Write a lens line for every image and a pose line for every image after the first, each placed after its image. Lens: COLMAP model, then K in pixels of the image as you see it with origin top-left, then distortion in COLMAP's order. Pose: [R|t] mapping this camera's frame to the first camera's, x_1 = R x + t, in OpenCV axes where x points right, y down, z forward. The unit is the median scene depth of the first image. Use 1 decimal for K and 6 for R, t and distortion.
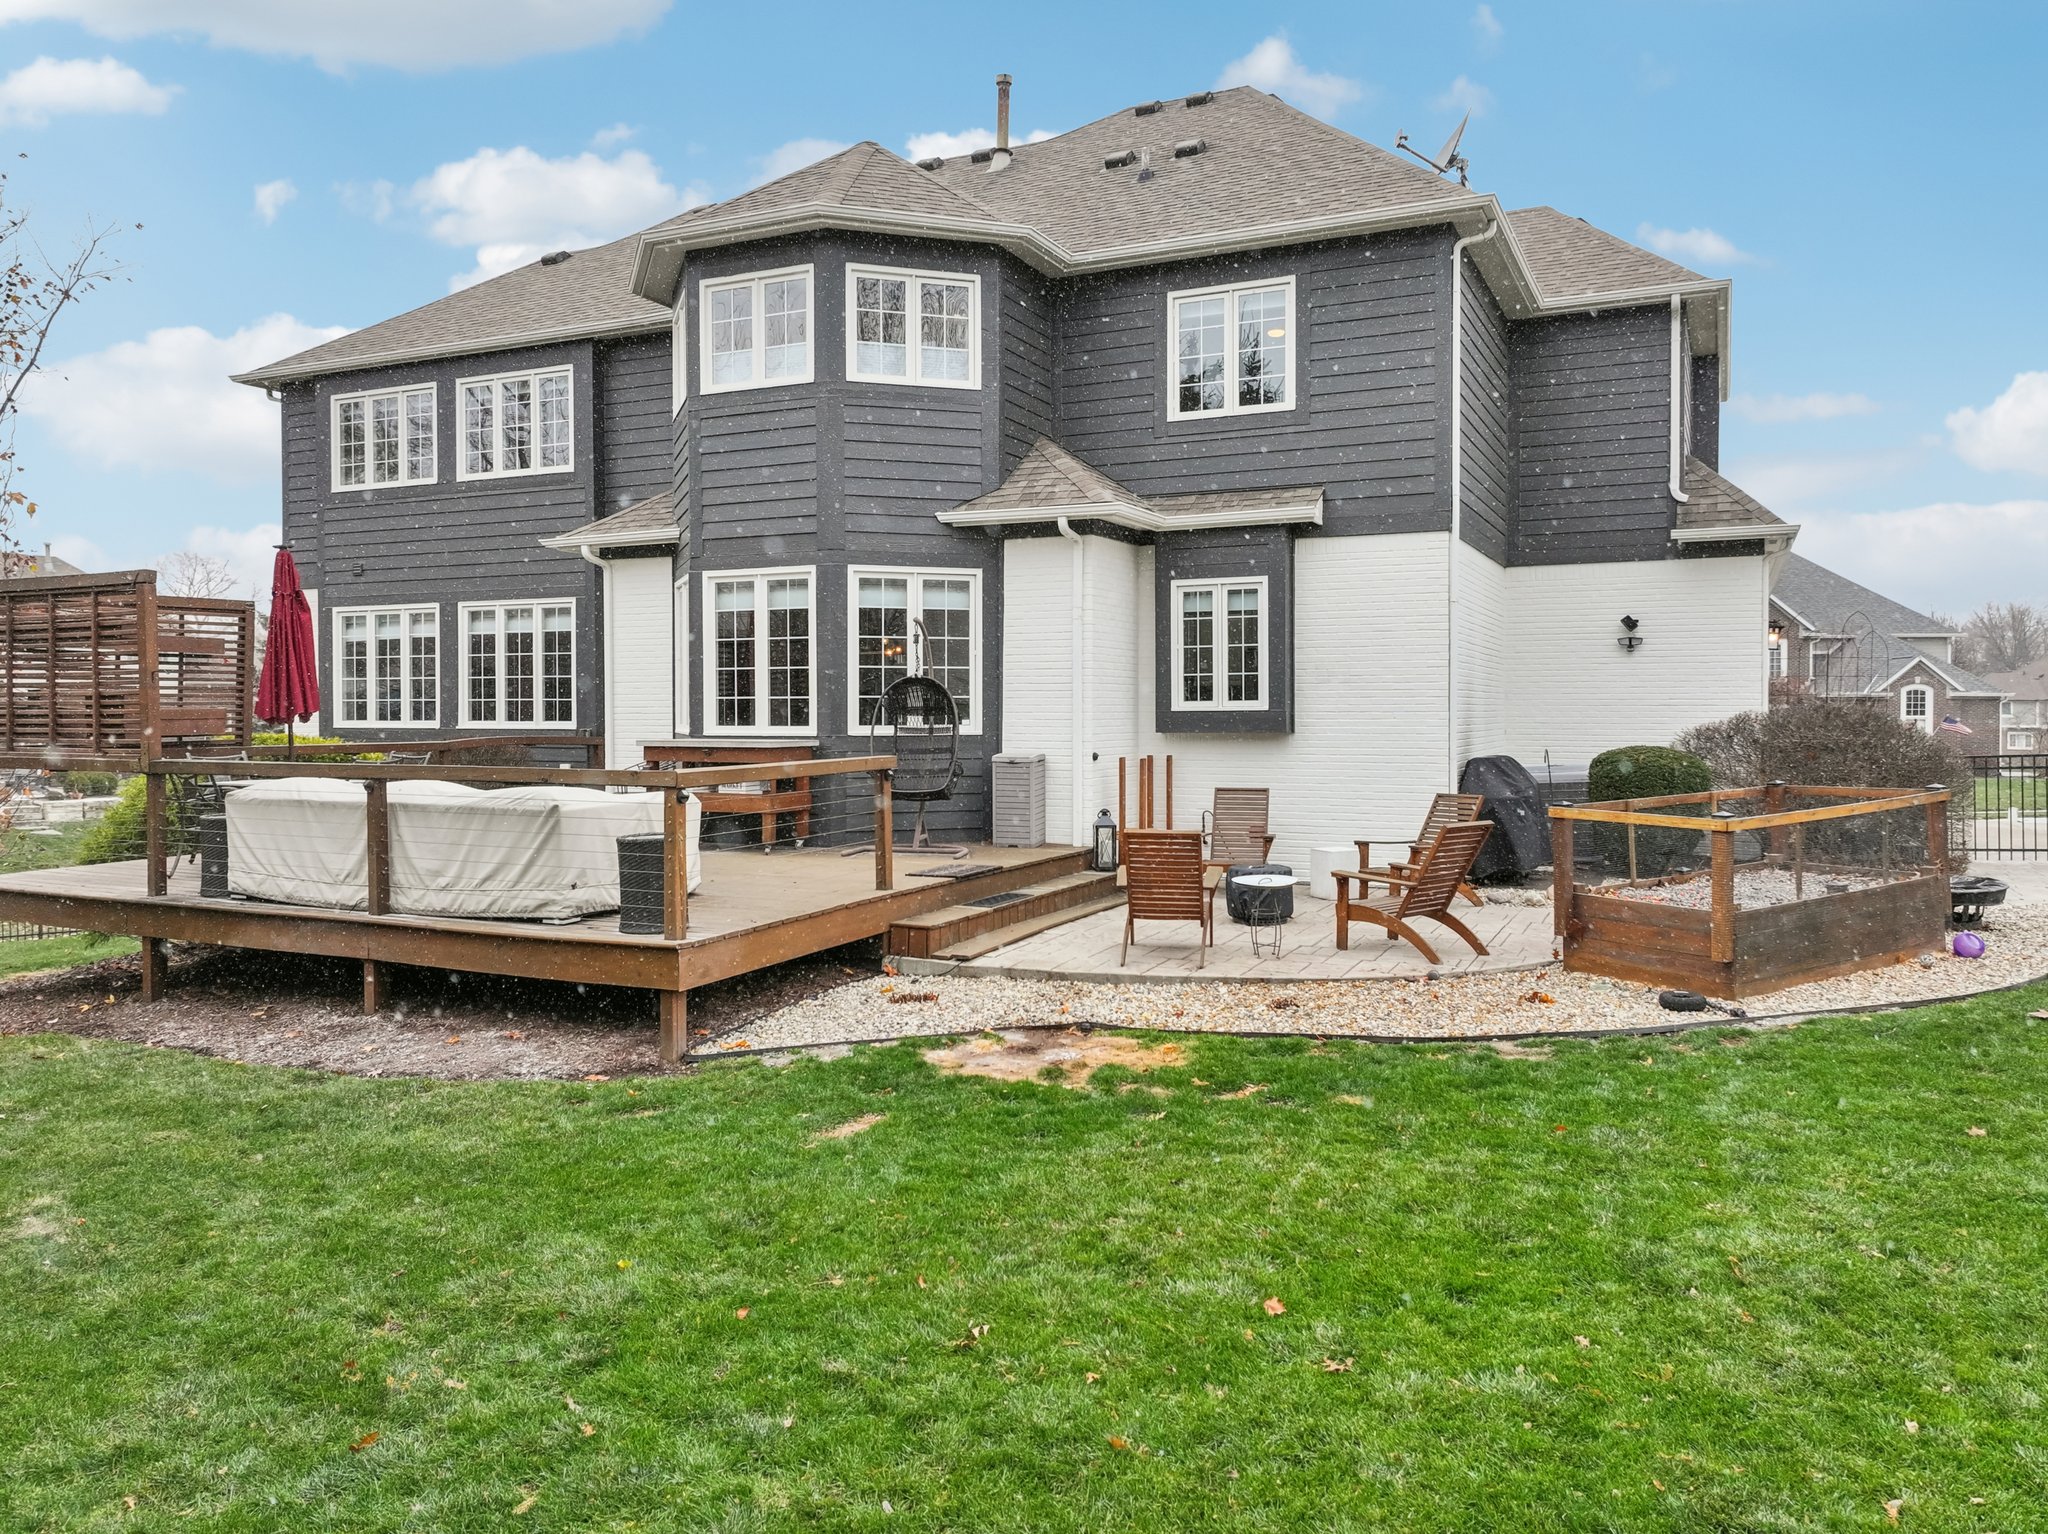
lens RADIAL K [[1472.7, 0, 1015.6], [0, 1472.7, 697.3], [0, 0, 1]] dist [0.003861, -0.000067]
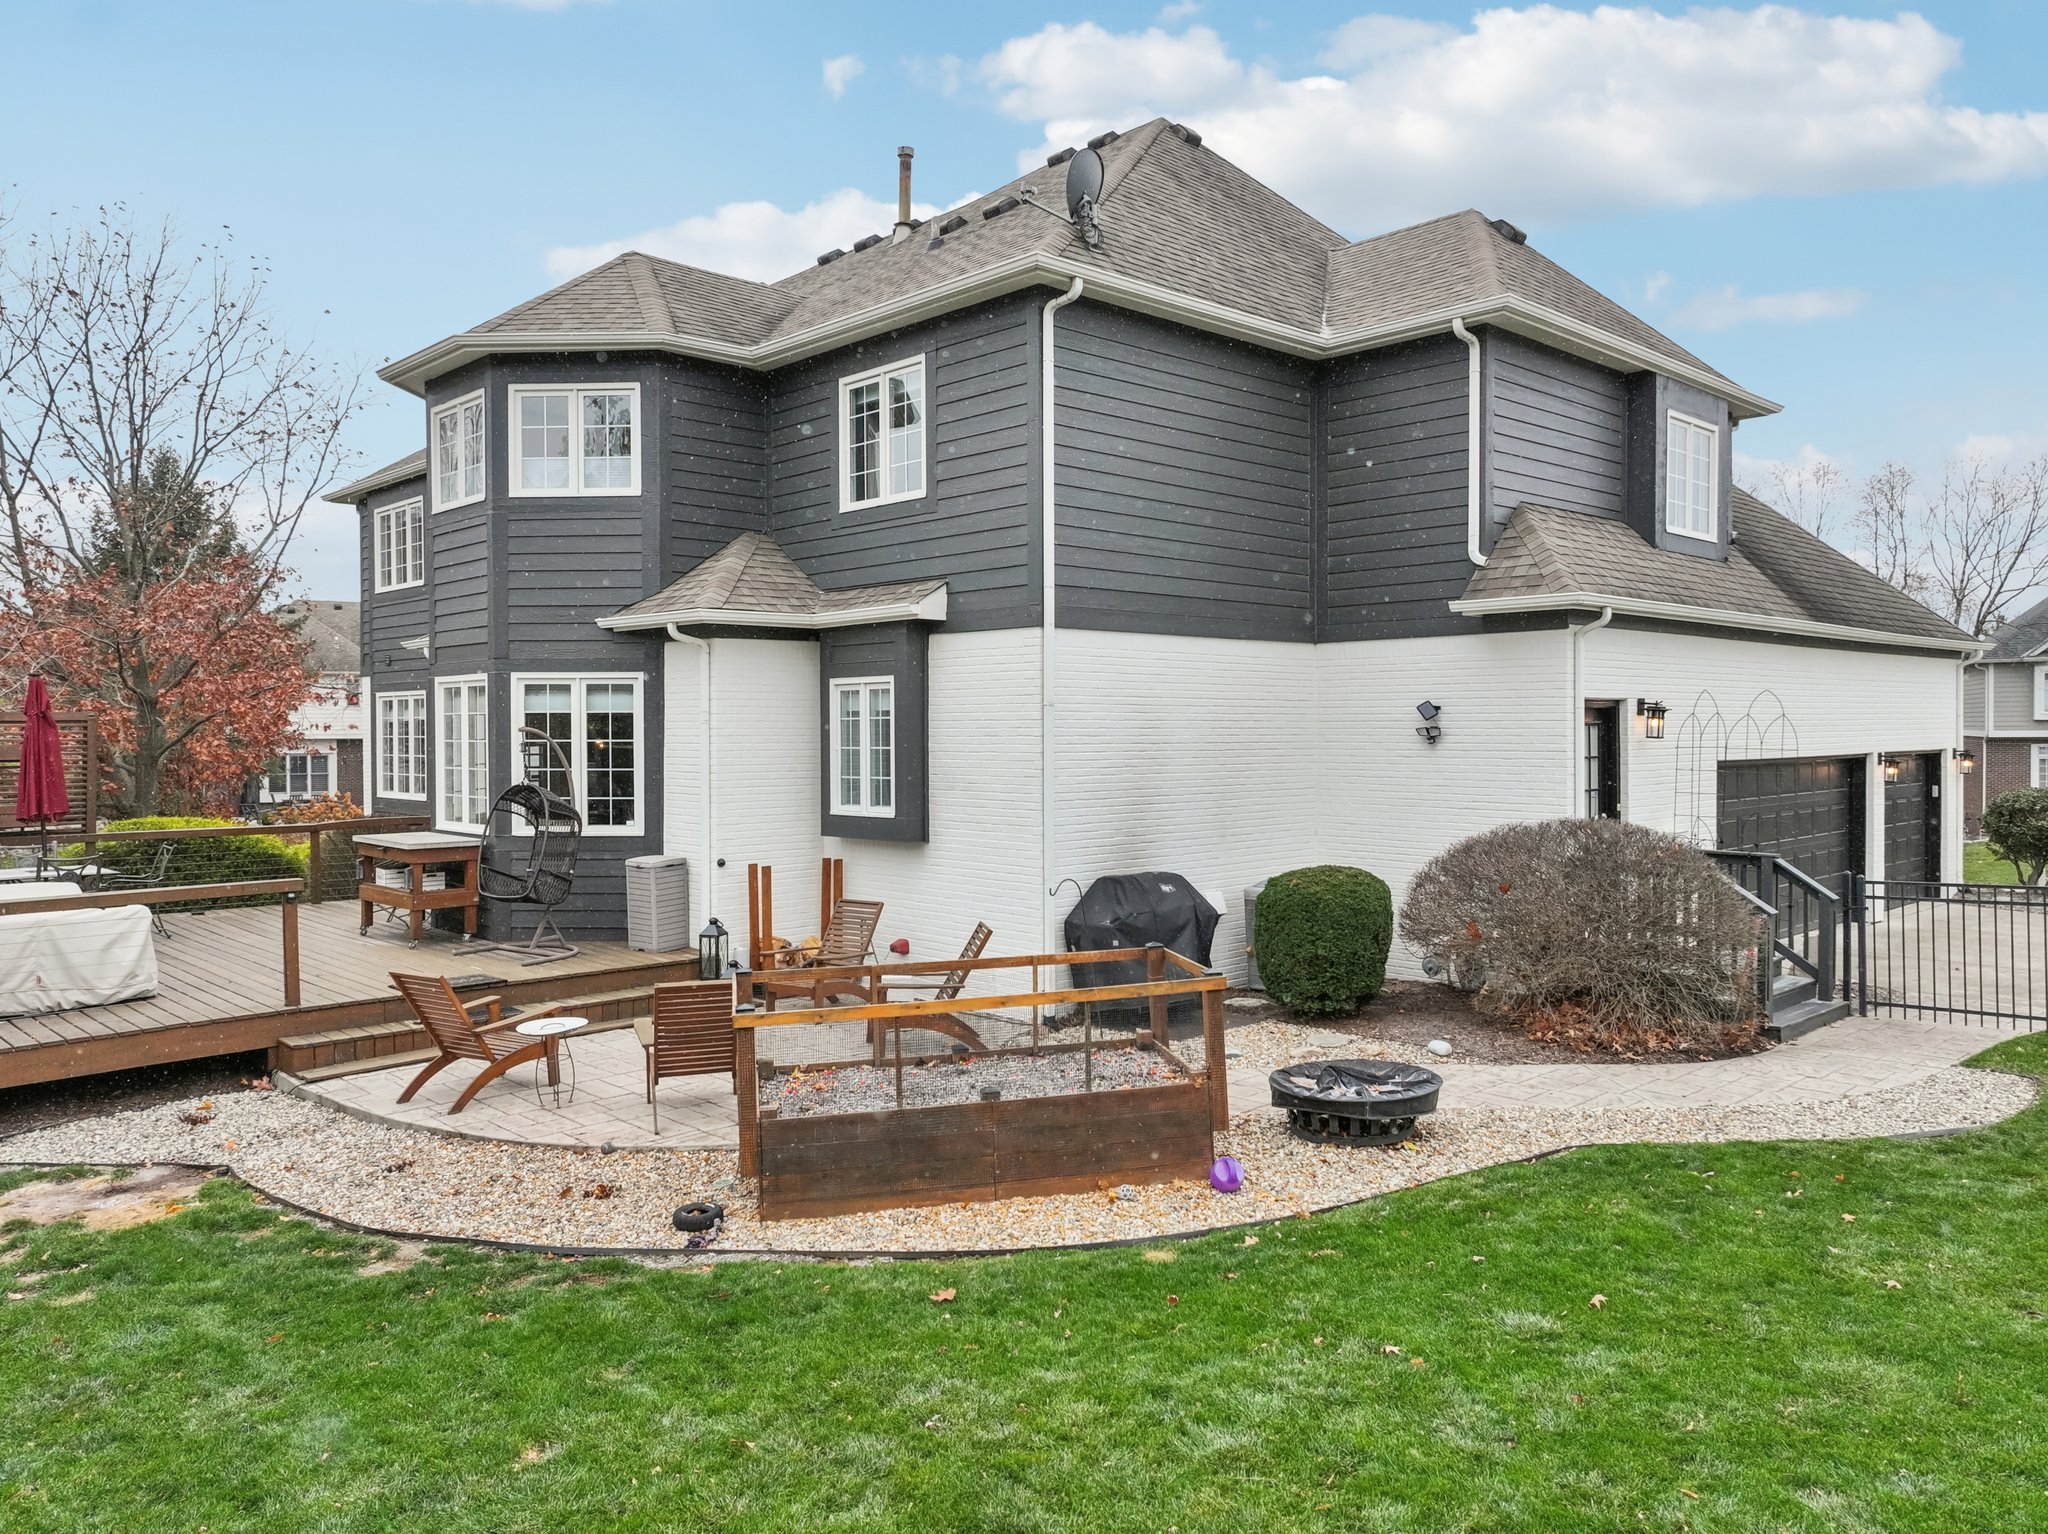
lens RADIAL K [[1455.8, 0, 1014.9], [0, 1455.8, 718.4], [0, 0, 1]] dist [0.002935, 0.004240]
pose [[0.932367, -0.003071, -0.361500, 0.578055], [0.004155, 0.999989, 0.002221, -0.056547], [0.361490, -0.003573, 0.932369, 0.157942]]
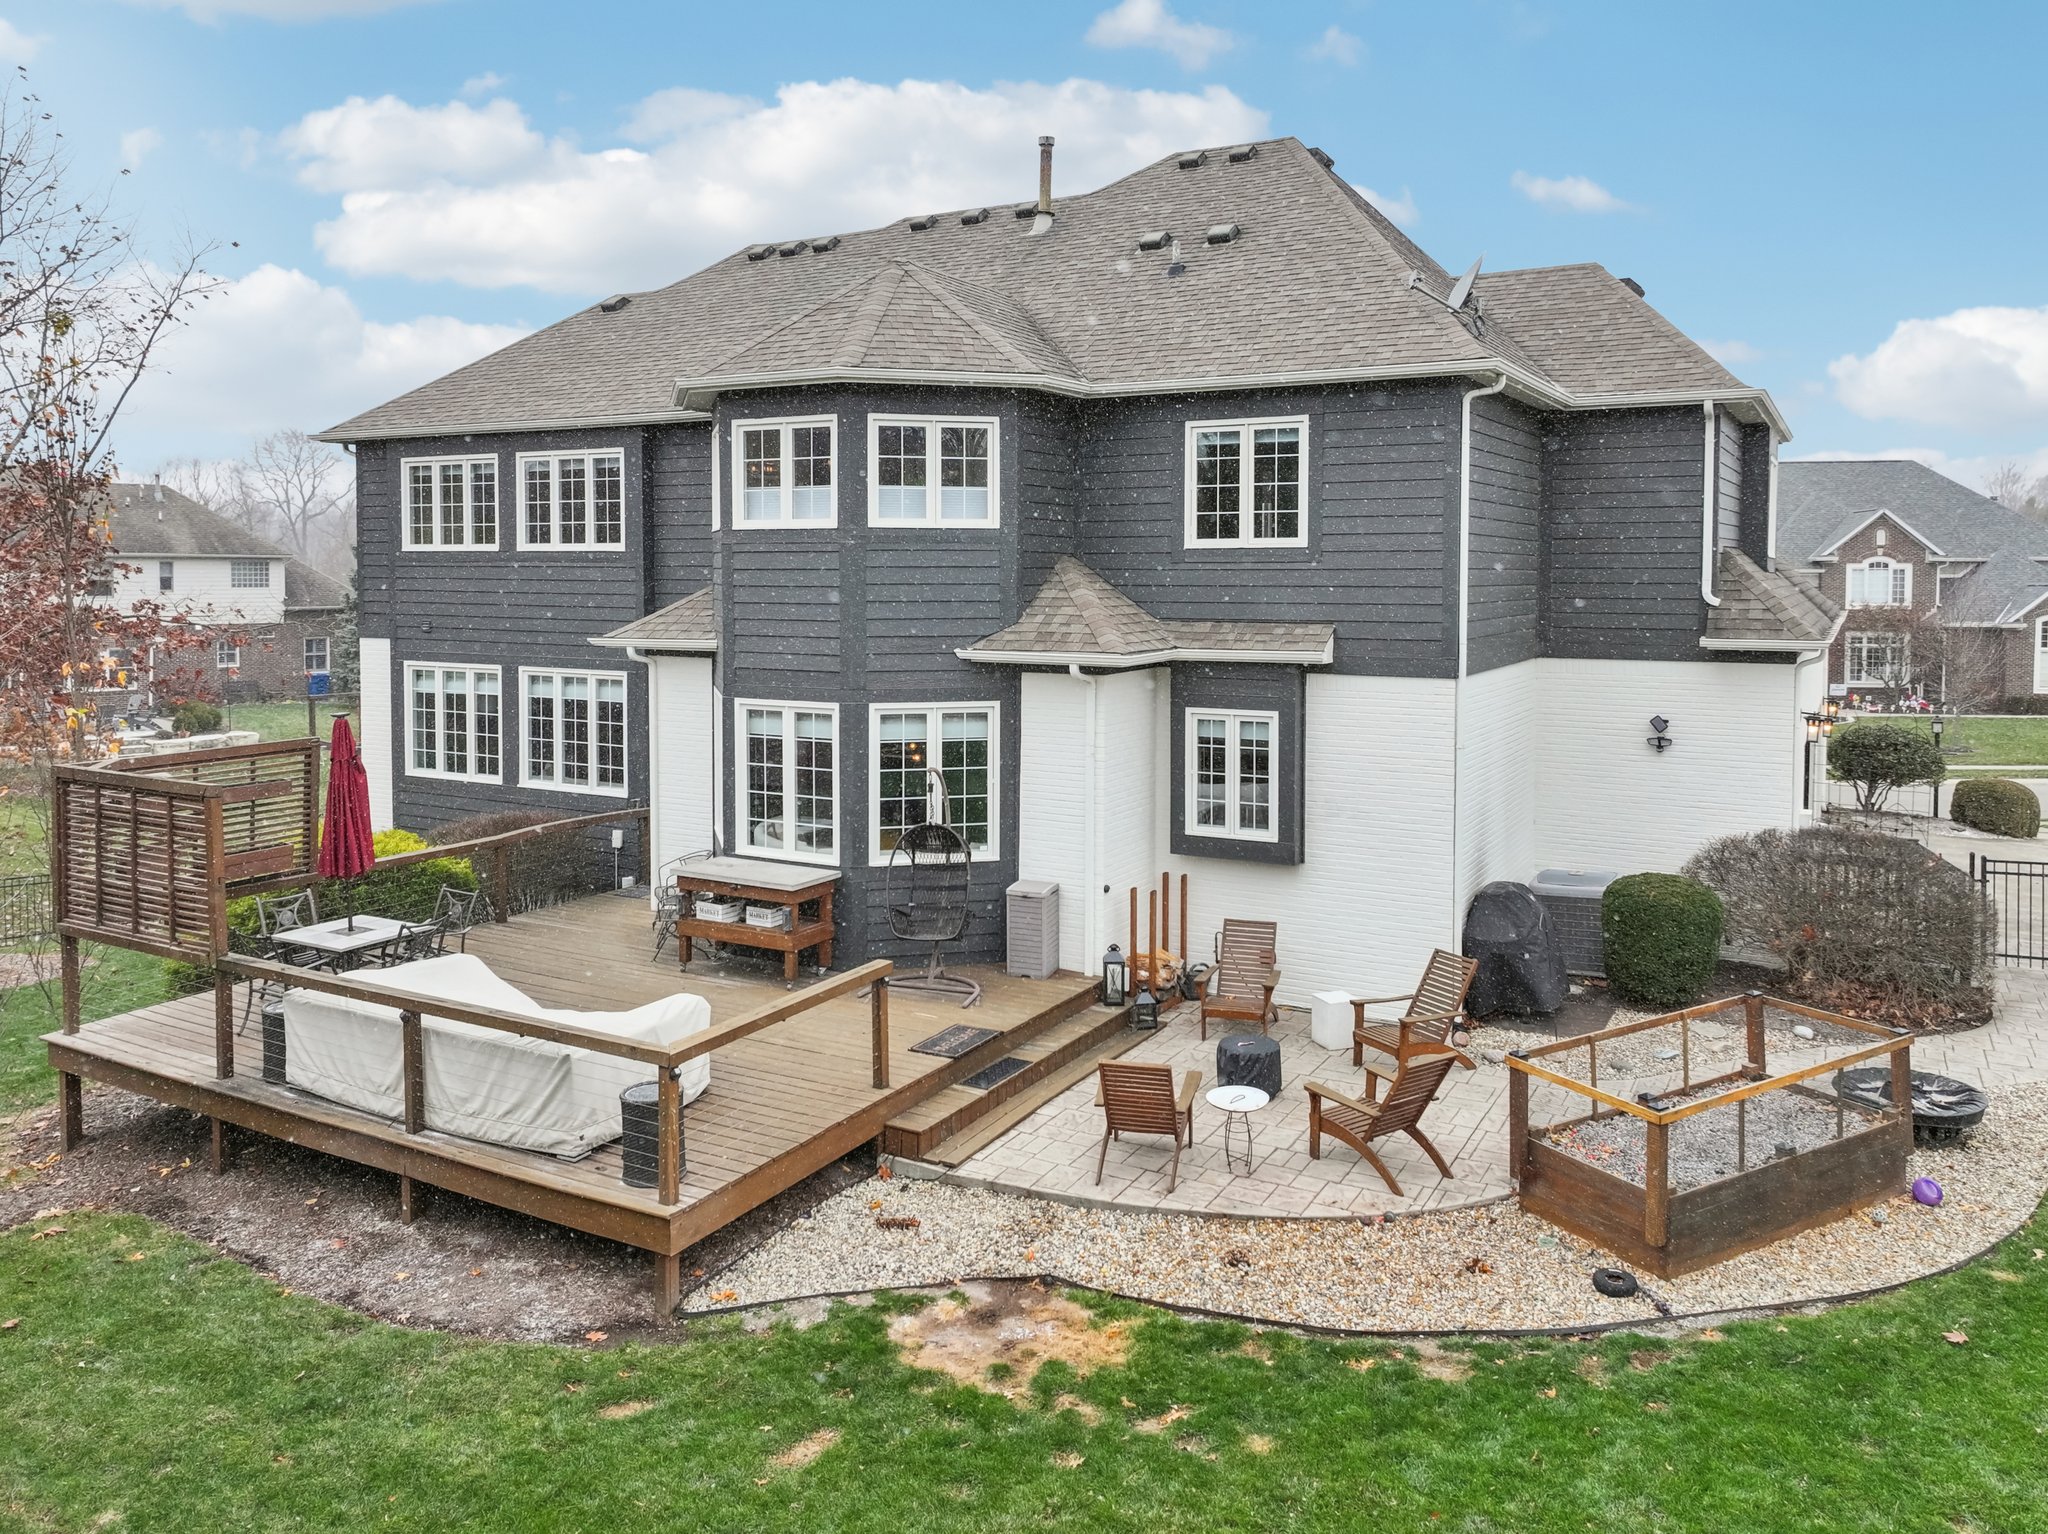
lens RADIAL K [[1510.7, 0, 1011.6], [0, 1510.7, 589.4], [0, 0, 1]] dist [0.007007, -0.005479]
pose [[0.997502, 0.004896, -0.070464, 0.059897], [-0.003302, 0.999737, 0.022714, -0.189663], [0.070557, -0.022425, 0.997256, -0.056535]]
